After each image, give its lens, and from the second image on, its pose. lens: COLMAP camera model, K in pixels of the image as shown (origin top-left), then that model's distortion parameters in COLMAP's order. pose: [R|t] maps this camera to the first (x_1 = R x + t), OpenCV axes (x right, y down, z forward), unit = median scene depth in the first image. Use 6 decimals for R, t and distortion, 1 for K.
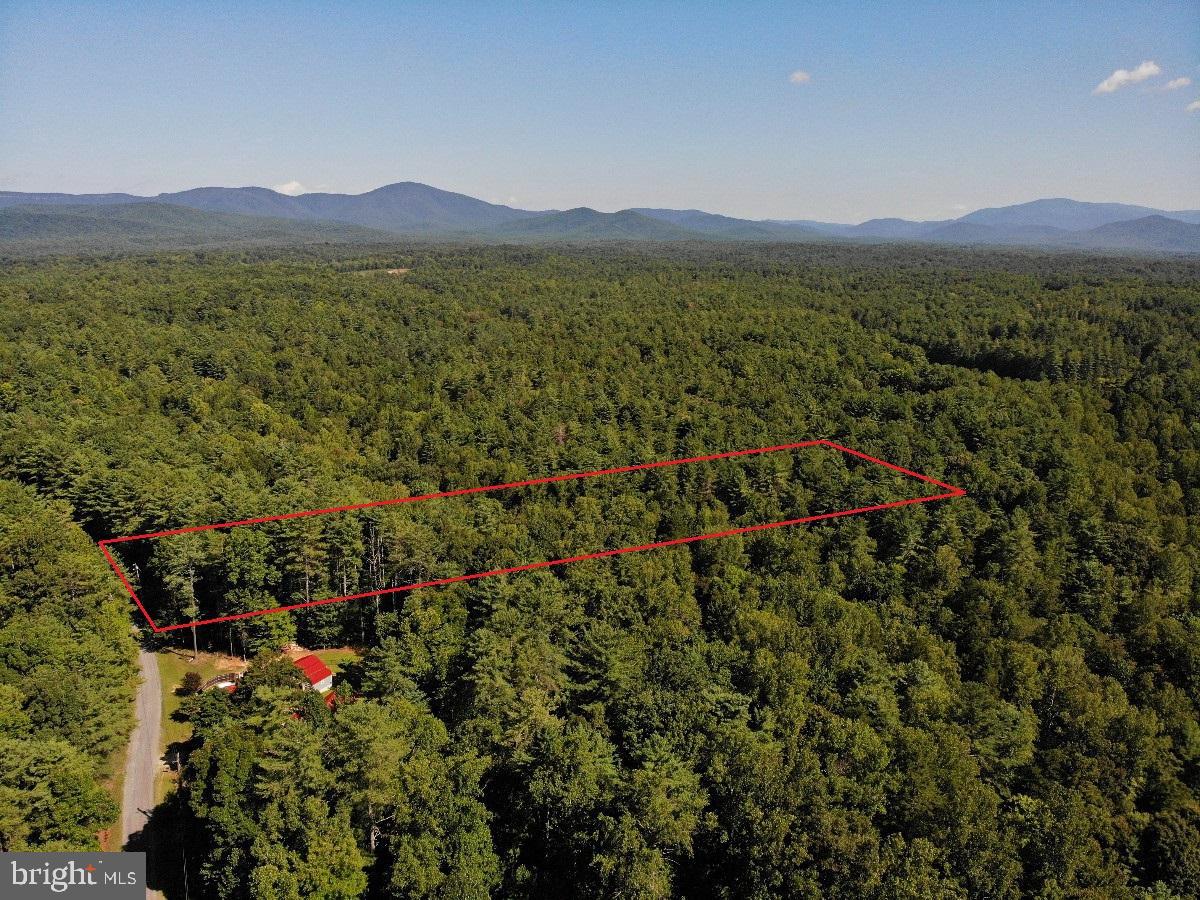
lens RADIAL K [[882.3, 0, 597.2], [0, 882.3, 443.6], [0, 0, 1]] dist [0.111754, -0.263284]
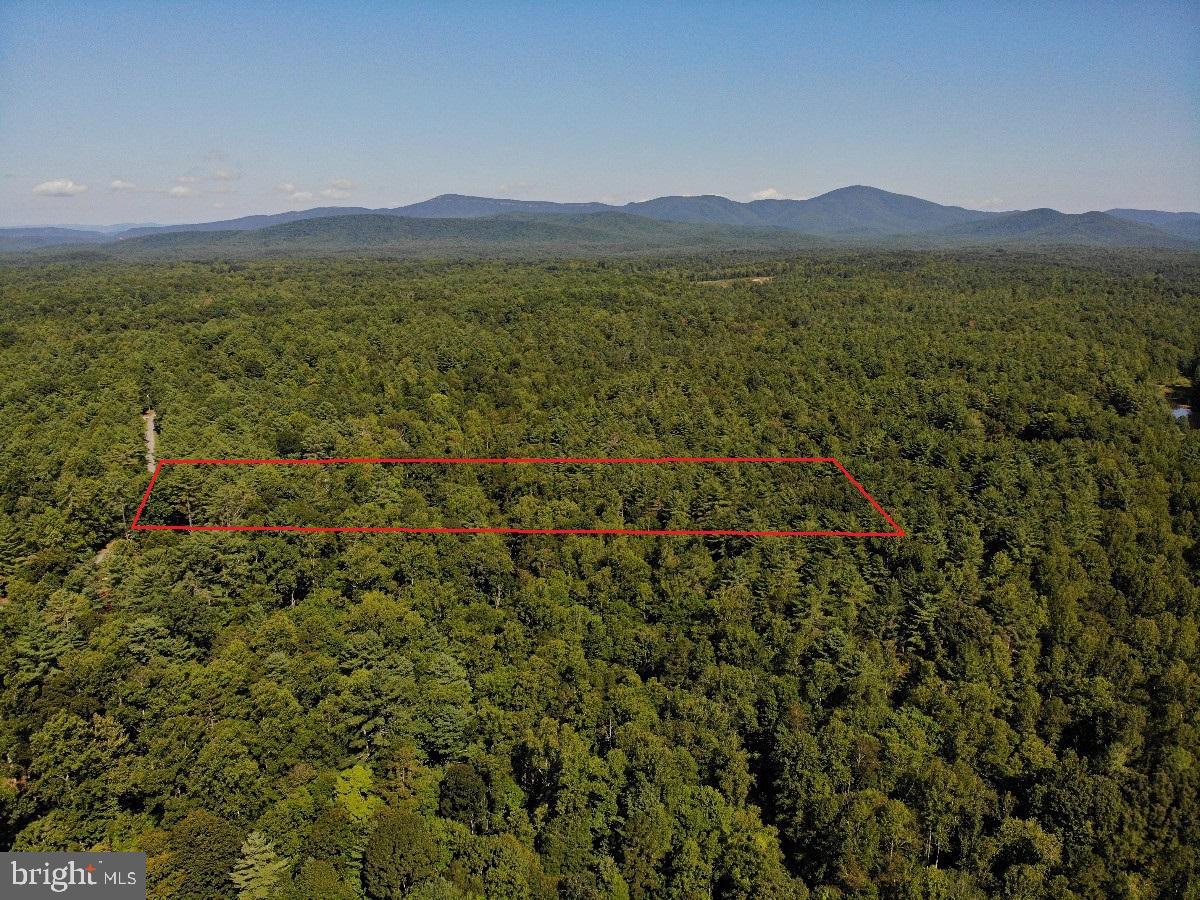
lens RADIAL K [[882.3, 0, 597.2], [0, 882.3, 443.6], [0, 0, 1]] dist [0.111754, -0.263284]
pose [[0.878084, 0.108003, -0.466159, 0.244024], [-0.109223, 0.993715, 0.024491, -0.018991], [0.465875, 0.029411, 0.884362, 0.013156]]
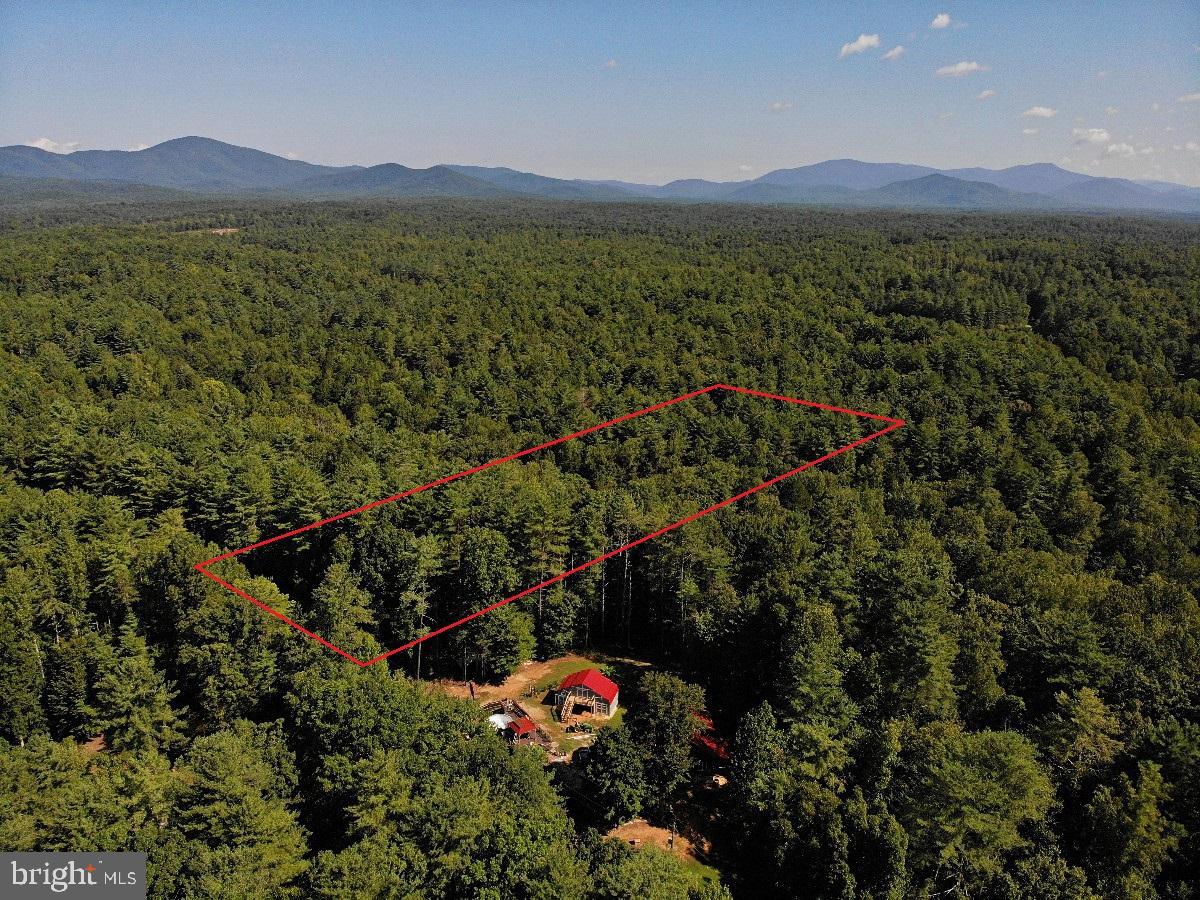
lens RADIAL K [[882.3, 0, 597.2], [0, 882.3, 443.6], [0, 0, 1]] dist [0.111754, -0.263284]
pose [[0.976480, -0.056152, 0.208168, -0.119115], [0.047284, 0.997759, 0.047338, -0.004534], [-0.210360, -0.036381, 0.976947, 0.043264]]
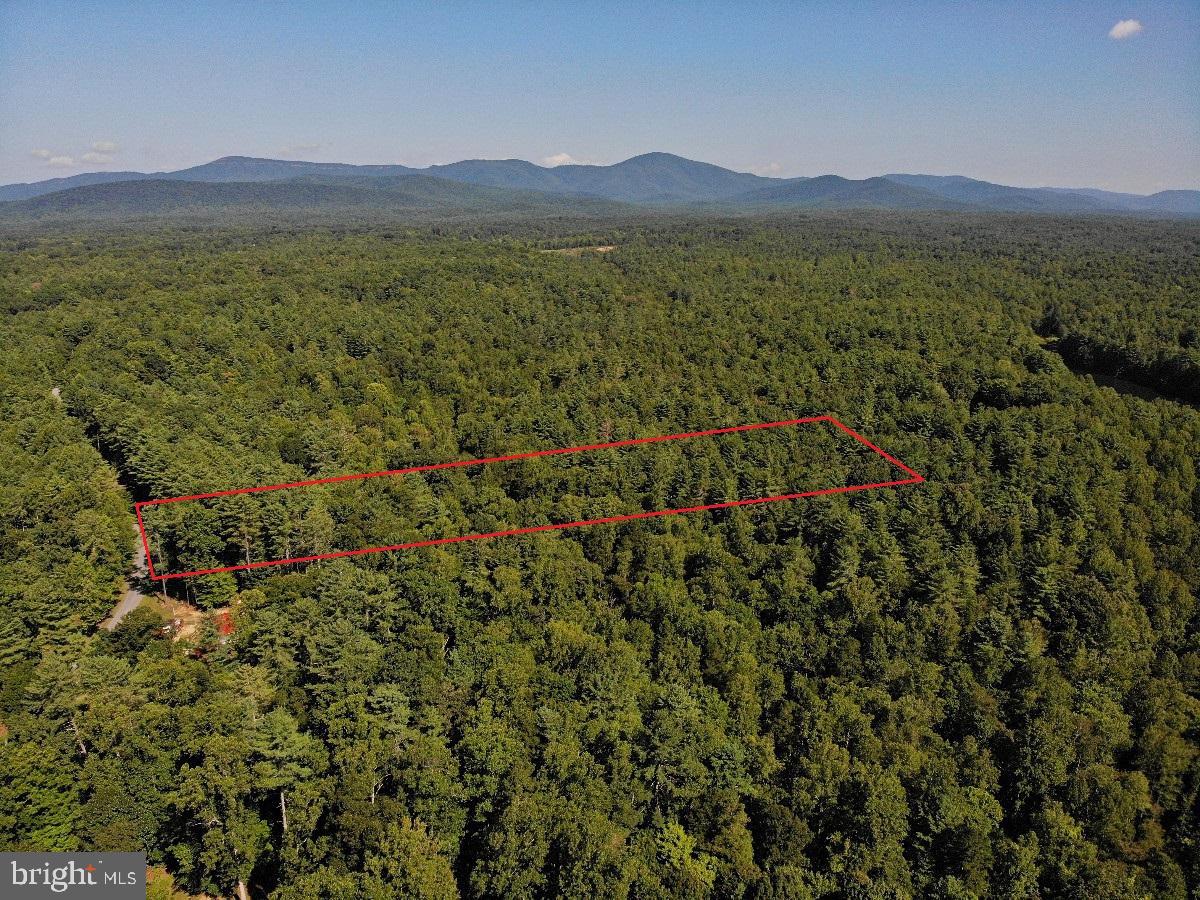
lens RADIAL K [[882.3, 0, 597.2], [0, 882.3, 443.6], [0, 0, 1]] dist [0.111754, -0.263284]
pose [[0.961997, 0.070663, -0.263759, 0.125230], [-0.061495, 0.997186, 0.042866, -0.021251], [0.266046, -0.025017, 0.963636, -0.014354]]
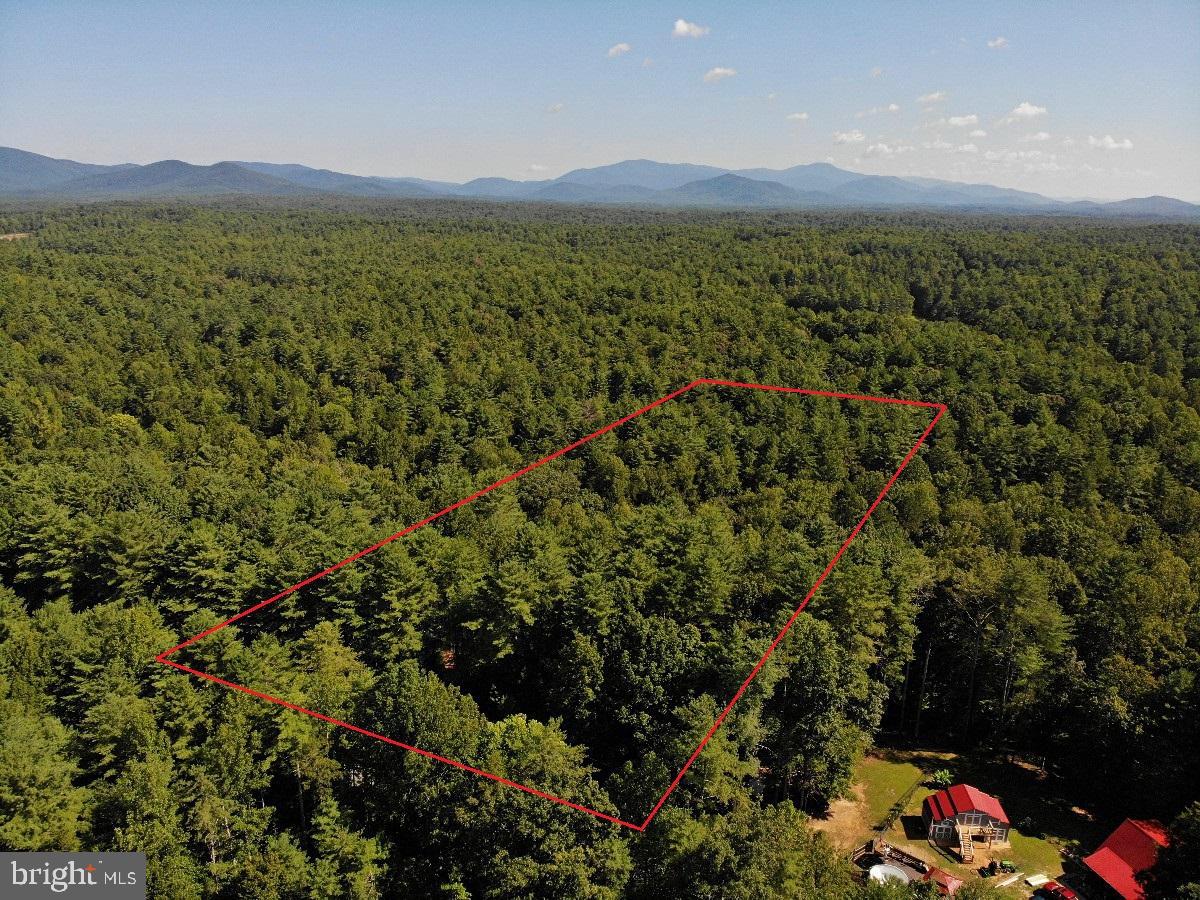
lens RADIAL K [[882.3, 0, 597.2], [0, 882.3, 443.6], [0, 0, 1]] dist [0.111754, -0.263284]
pose [[0.905111, -0.112512, 0.410017, -0.200143], [0.094748, 0.993476, 0.063462, -0.019219], [-0.414483, -0.018592, 0.909867, 0.131321]]
